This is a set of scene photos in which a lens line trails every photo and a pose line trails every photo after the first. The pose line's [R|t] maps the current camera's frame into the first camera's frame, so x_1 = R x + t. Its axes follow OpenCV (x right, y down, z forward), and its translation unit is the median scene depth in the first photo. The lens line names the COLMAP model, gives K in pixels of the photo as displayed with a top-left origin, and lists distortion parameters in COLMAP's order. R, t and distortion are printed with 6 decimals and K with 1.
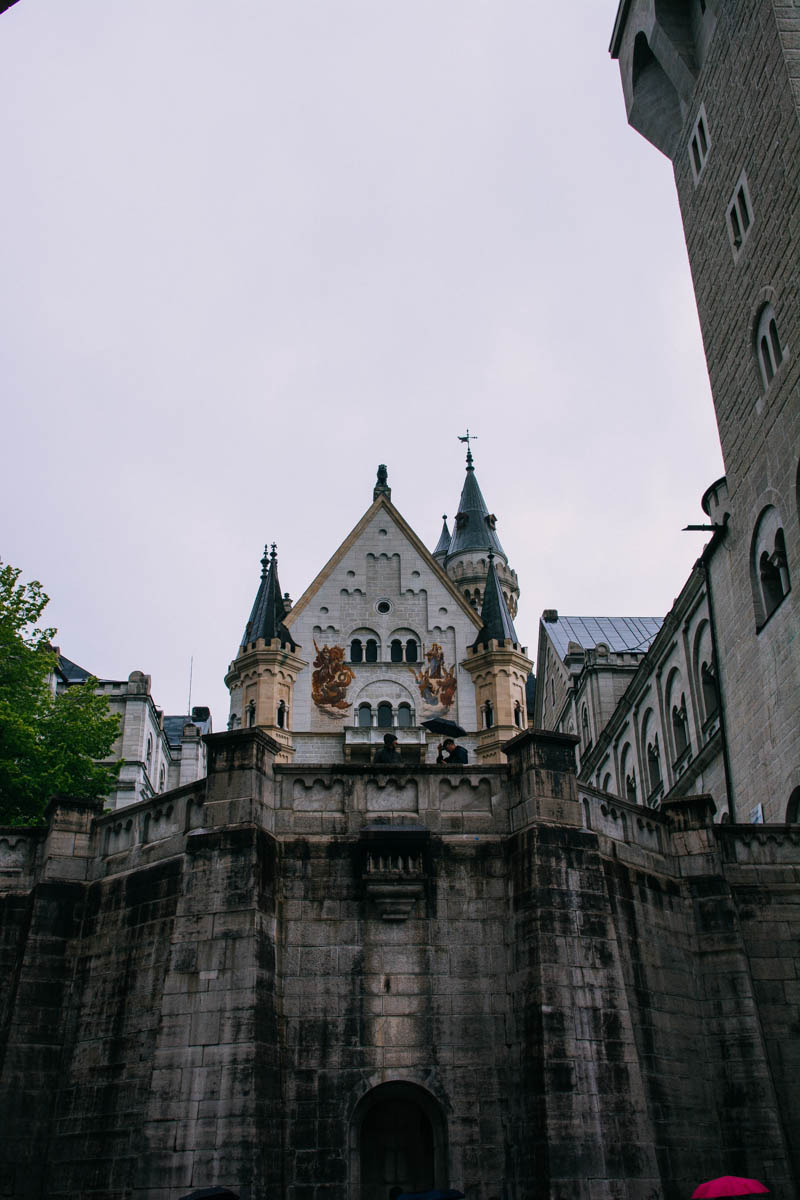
lens RADIAL K [[1242.2, 0, 405.0], [0, 1242.2, 596.7], [0, 0, 1]] dist [0.002111, 0.000000]
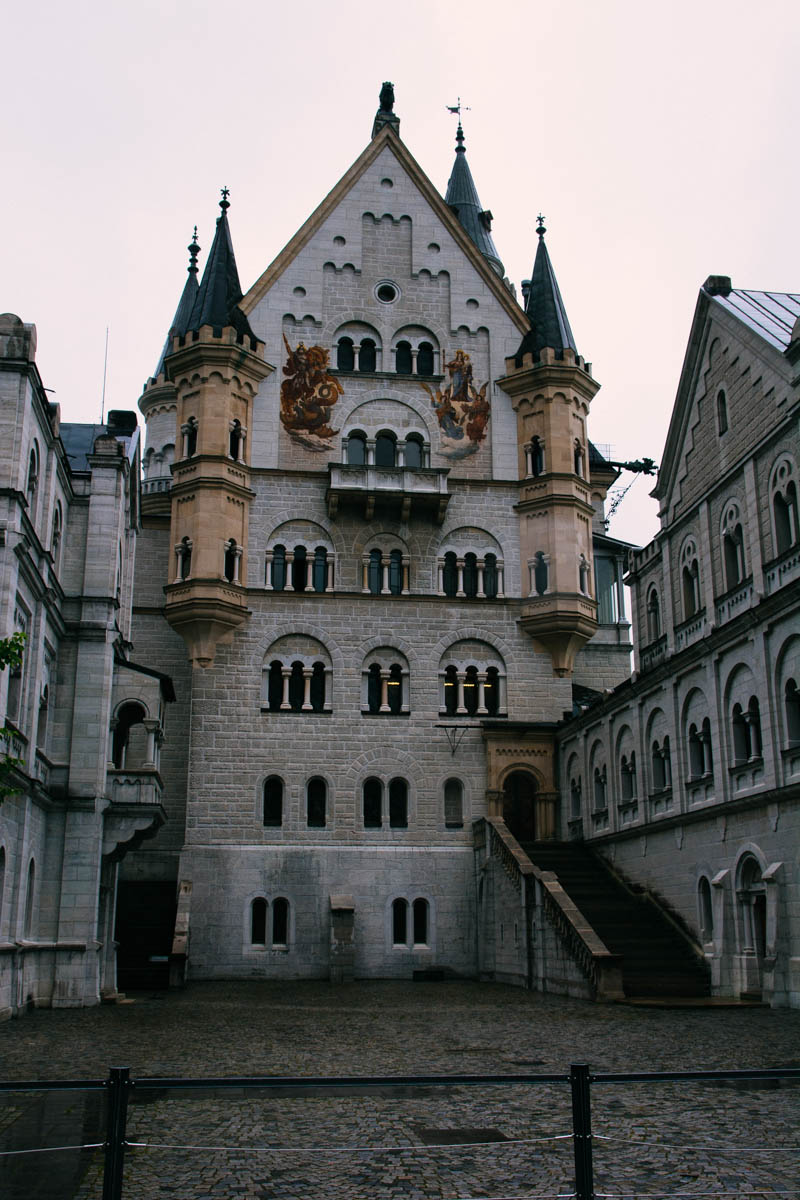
lens RADIAL K [[1242.2, 0, 402.5], [0, 1242.2, 602.4], [0, 0, 1]] dist [0.002111, 0.000000]
pose [[0.995575, 0.040683, 0.084707, -0.061395], [-0.056271, 0.980041, 0.190663, 0.045929], [-0.075260, -0.194586, 0.977994, 0.307994]]
